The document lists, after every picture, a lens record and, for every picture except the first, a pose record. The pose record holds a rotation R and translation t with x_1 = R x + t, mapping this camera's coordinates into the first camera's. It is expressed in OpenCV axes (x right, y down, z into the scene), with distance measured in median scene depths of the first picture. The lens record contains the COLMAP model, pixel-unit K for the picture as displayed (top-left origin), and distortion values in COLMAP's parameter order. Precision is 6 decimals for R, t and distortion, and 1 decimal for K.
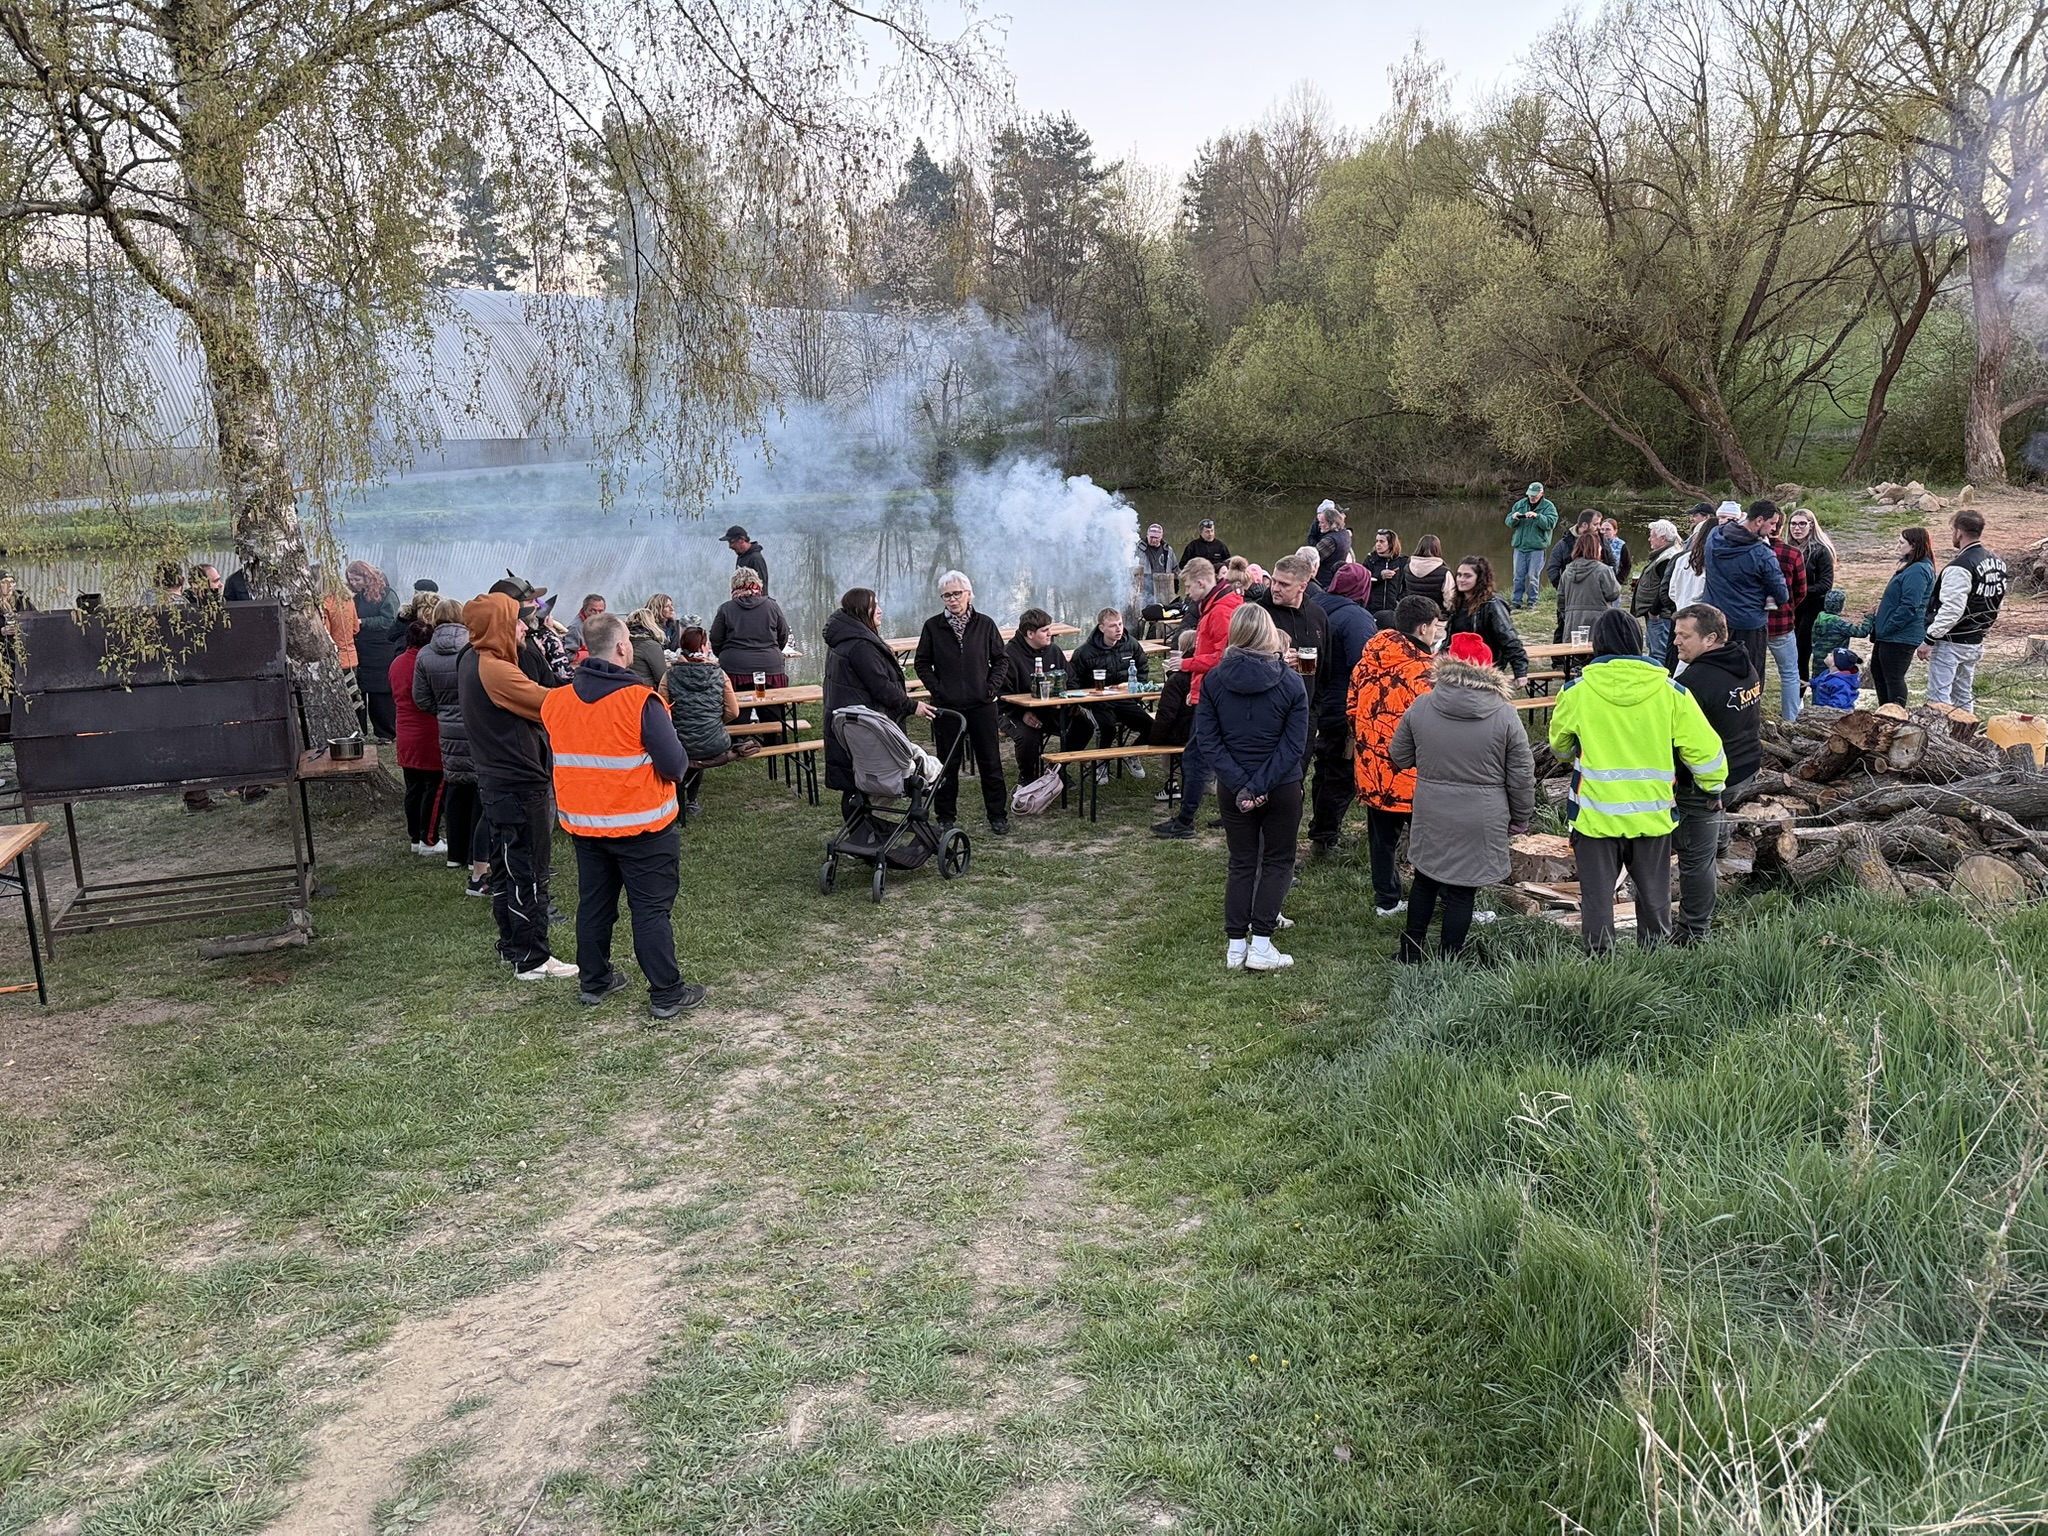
lens RADIAL K [[1438.0, 0, 1029.8], [0, 1438.0, 752.9], [0, 0, 1]] dist [0.040703, -0.047793]
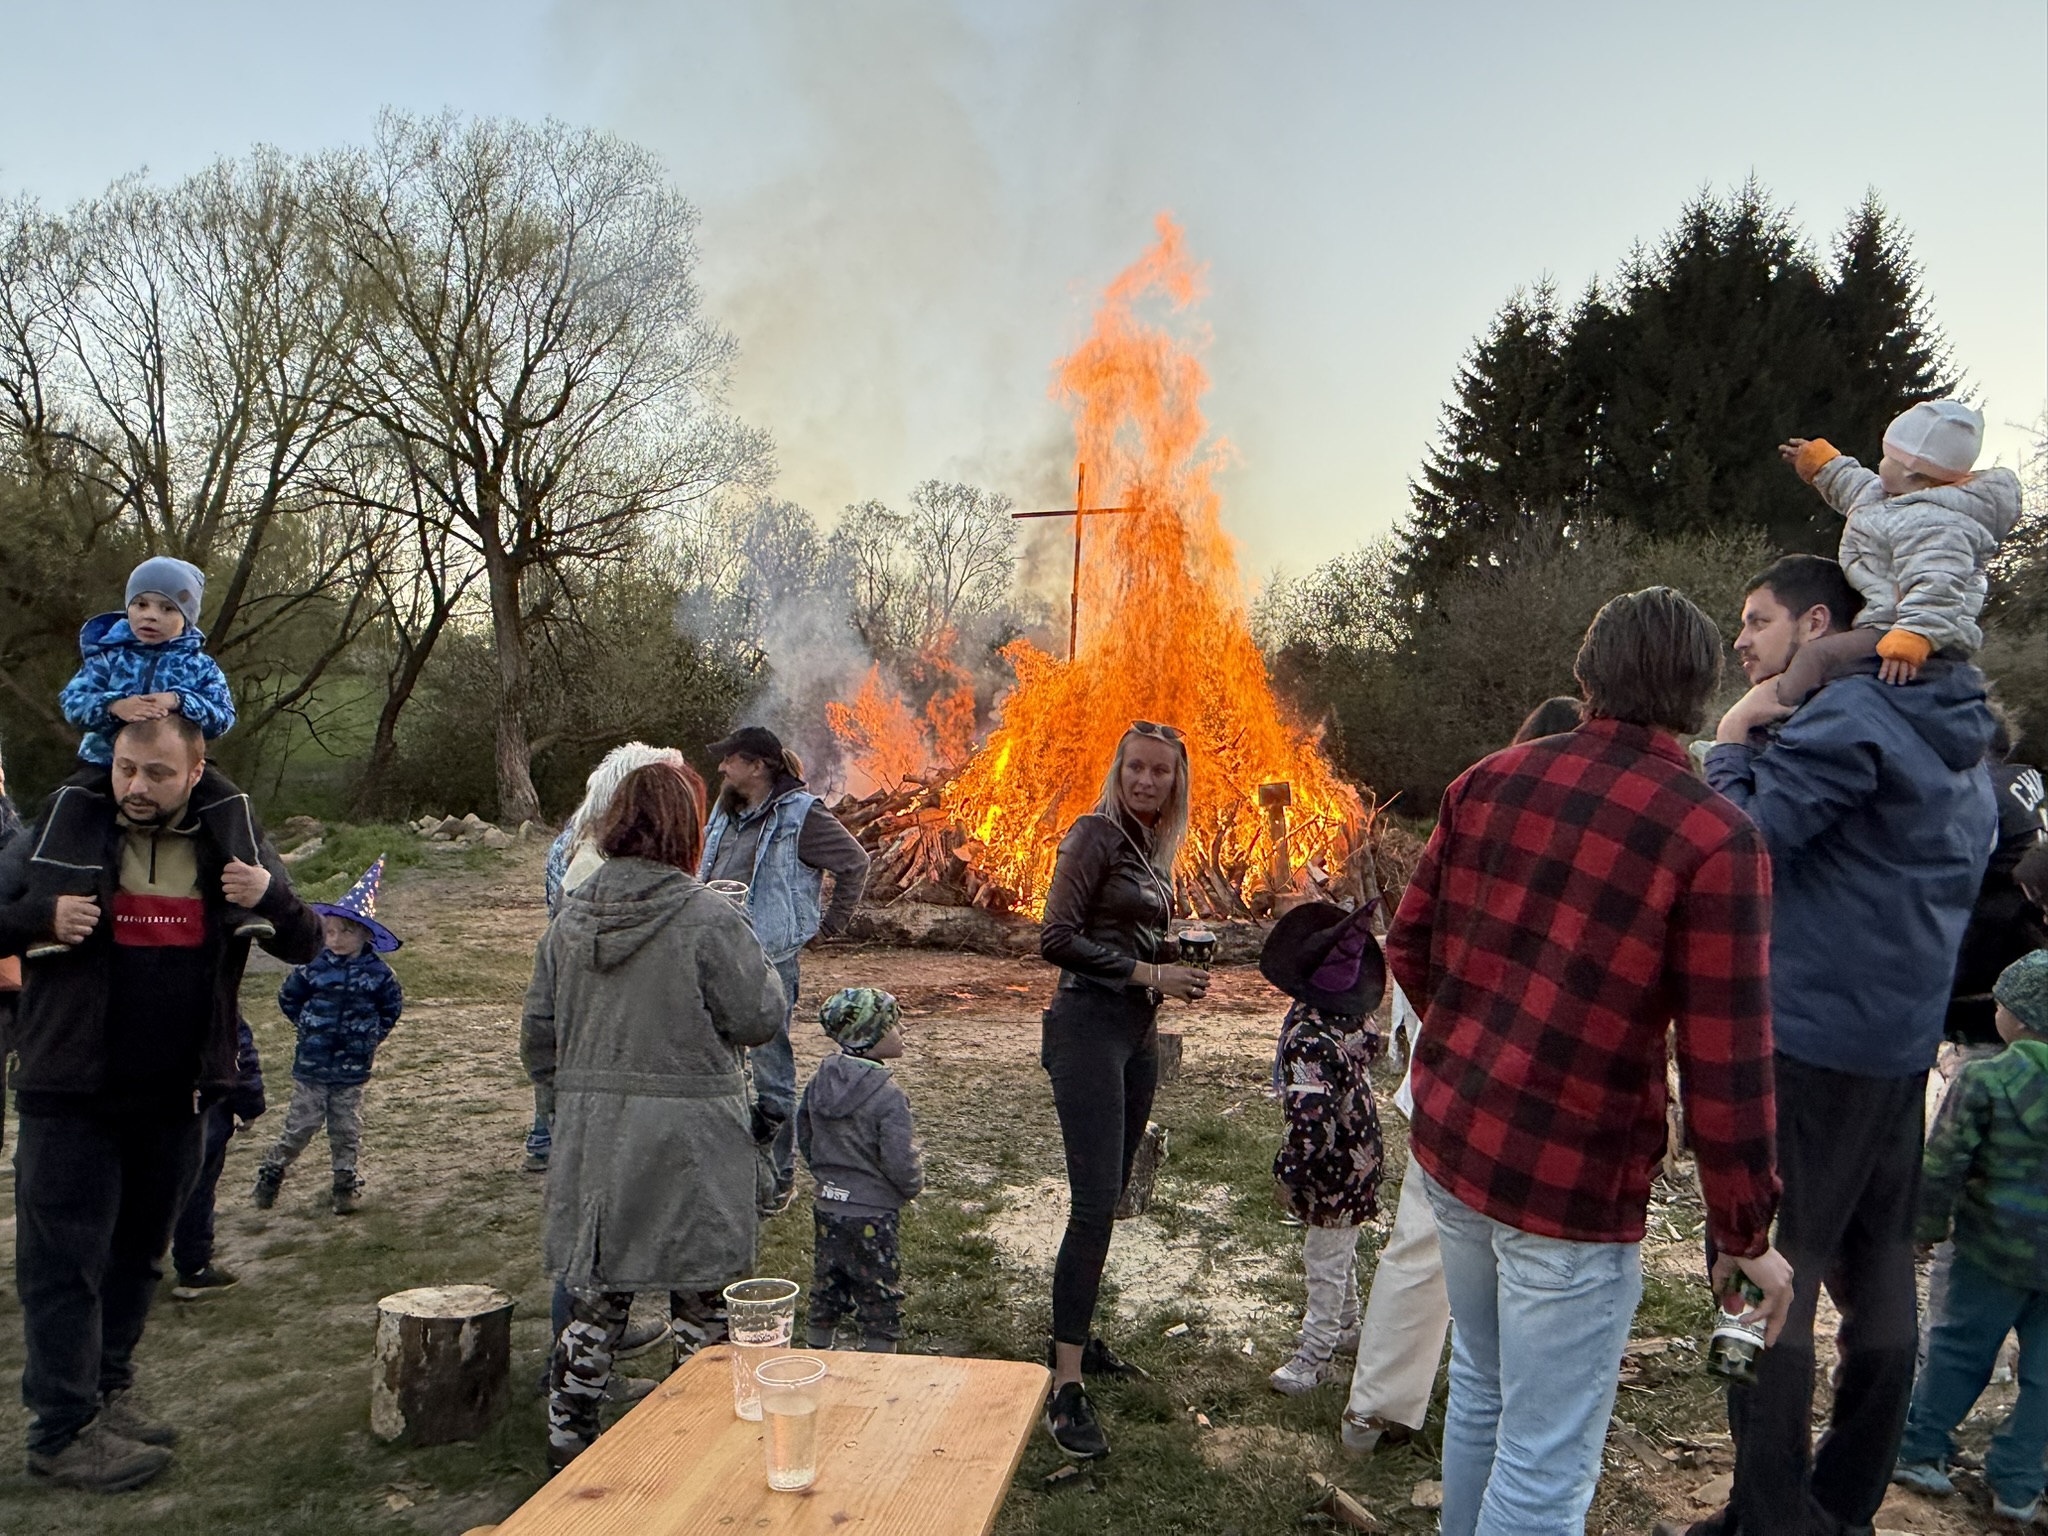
lens RADIAL K [[1422.1, 0, 1024.0], [0, 1422.1, 768.0], [0, 0, 1]] dist [-0.001185, -0.004015]
pose [[0.538136, 0.065532, 0.840307, 0.065582], [0.133352, 0.977796, -0.161654, -0.027738], [-0.832242, 0.199048, 0.517448, 0.222882]]
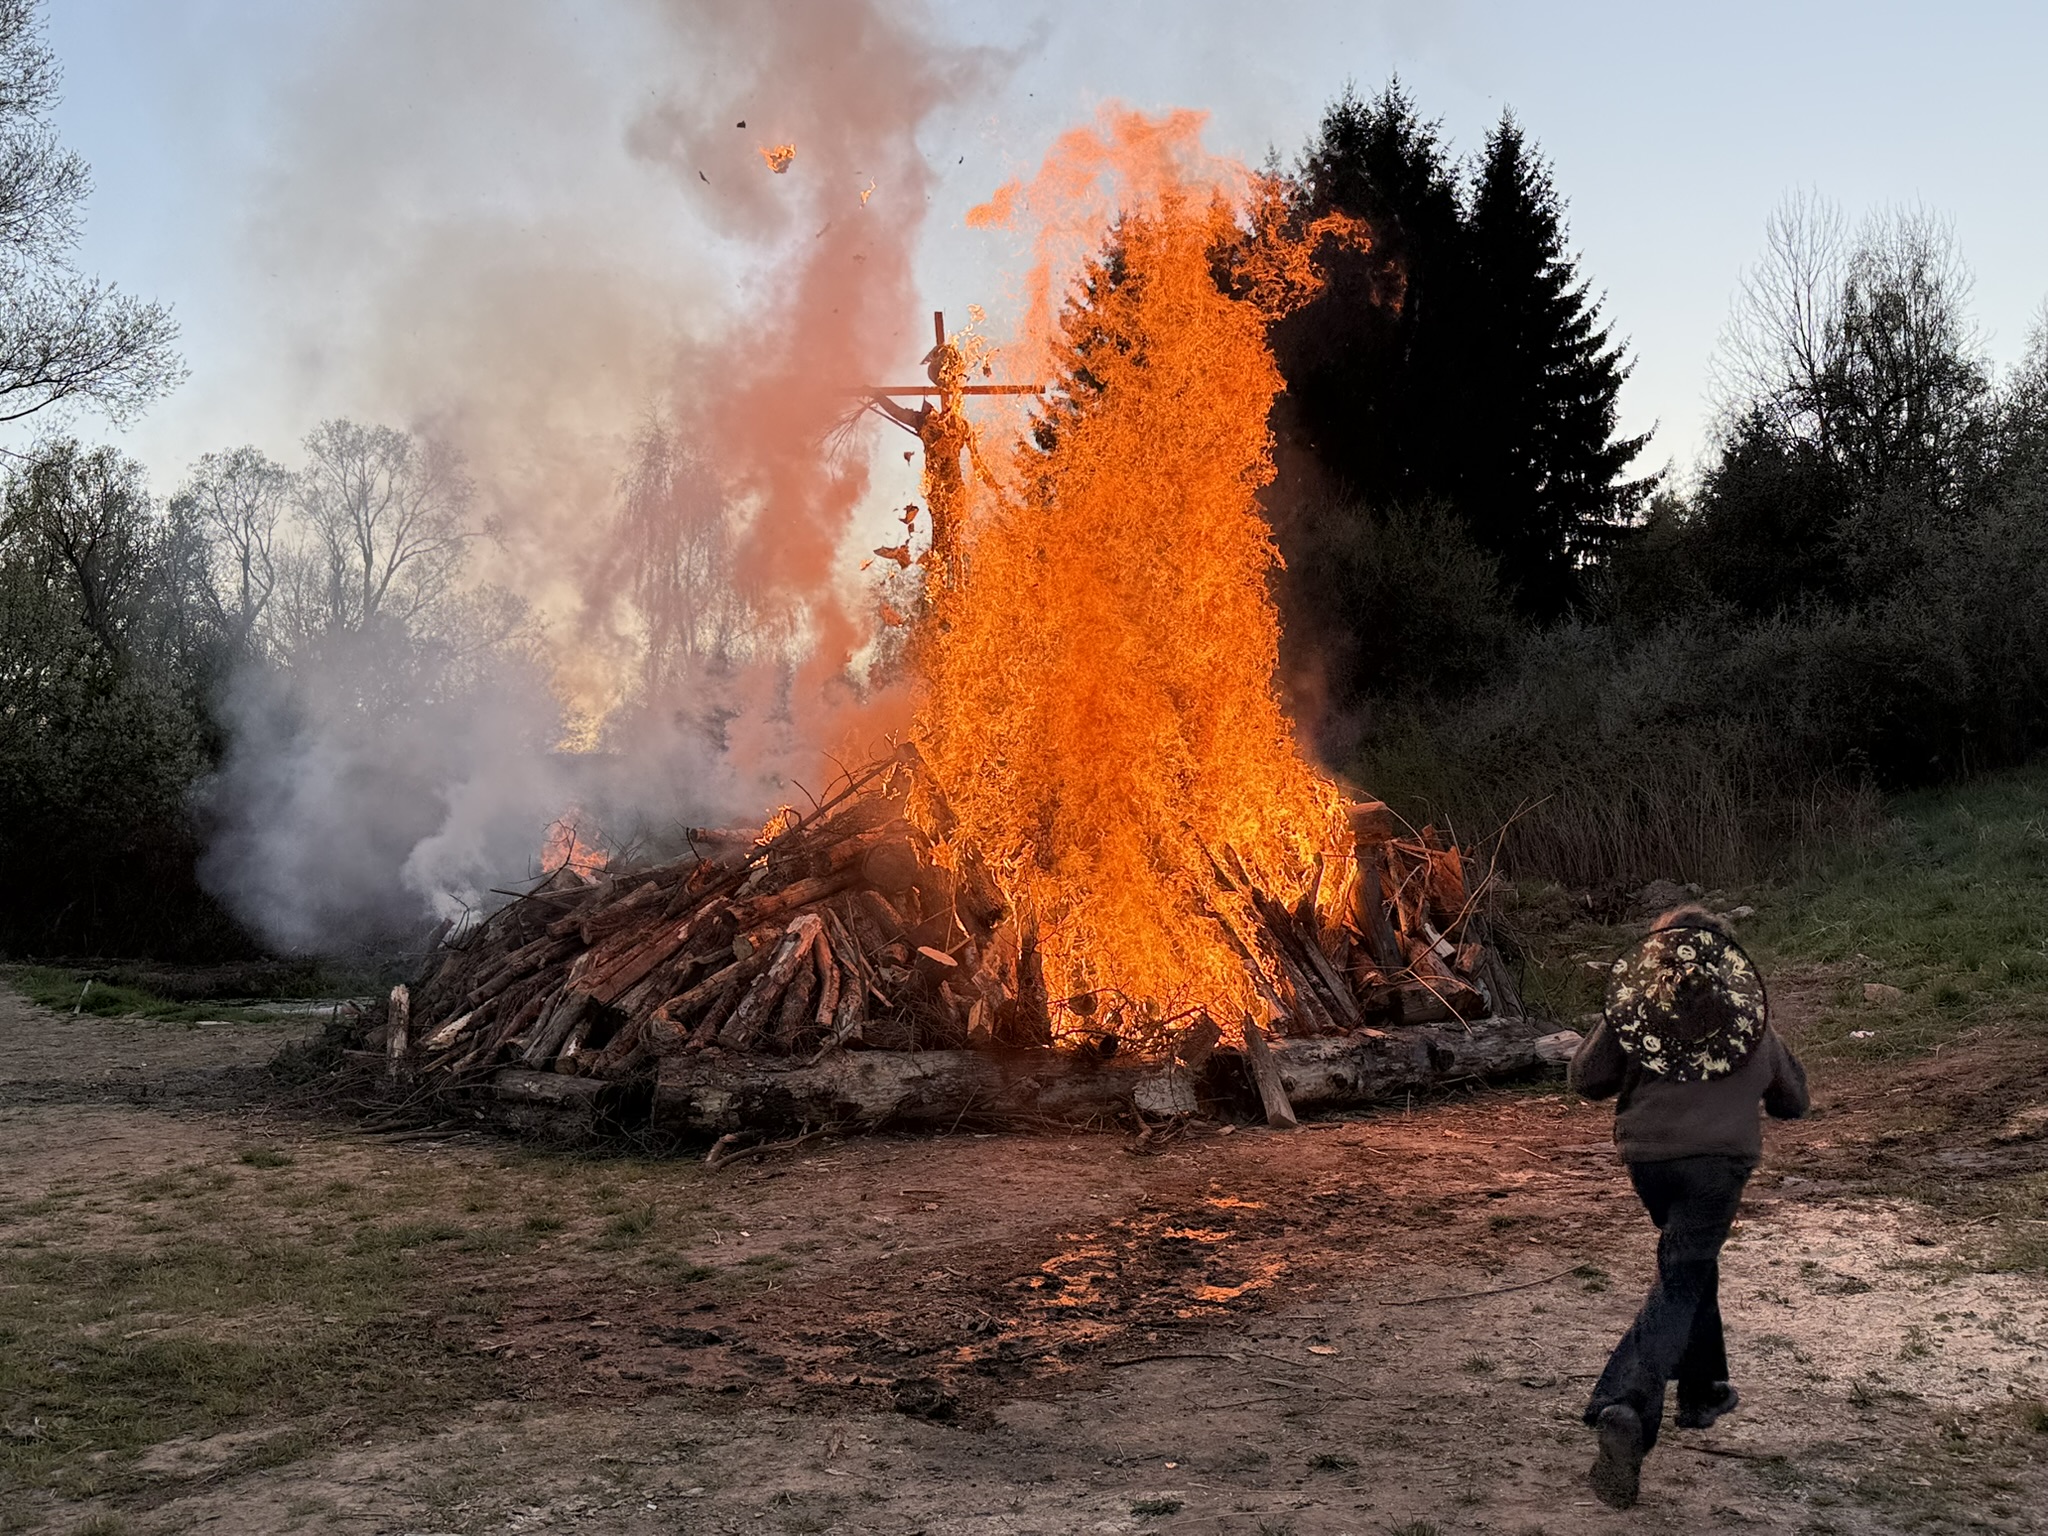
lens RADIAL K [[1762.5, 0, 1029.3], [0, 1762.5, 769.8], [0, 0, 1]] dist [0.192235, -0.385665]
pose [[0.224794, 0.072893, 0.971676, 0.106697], [0.228396, 0.965476, -0.125267, -0.052543], [-0.947261, 0.250087, 0.200385, 0.333086]]
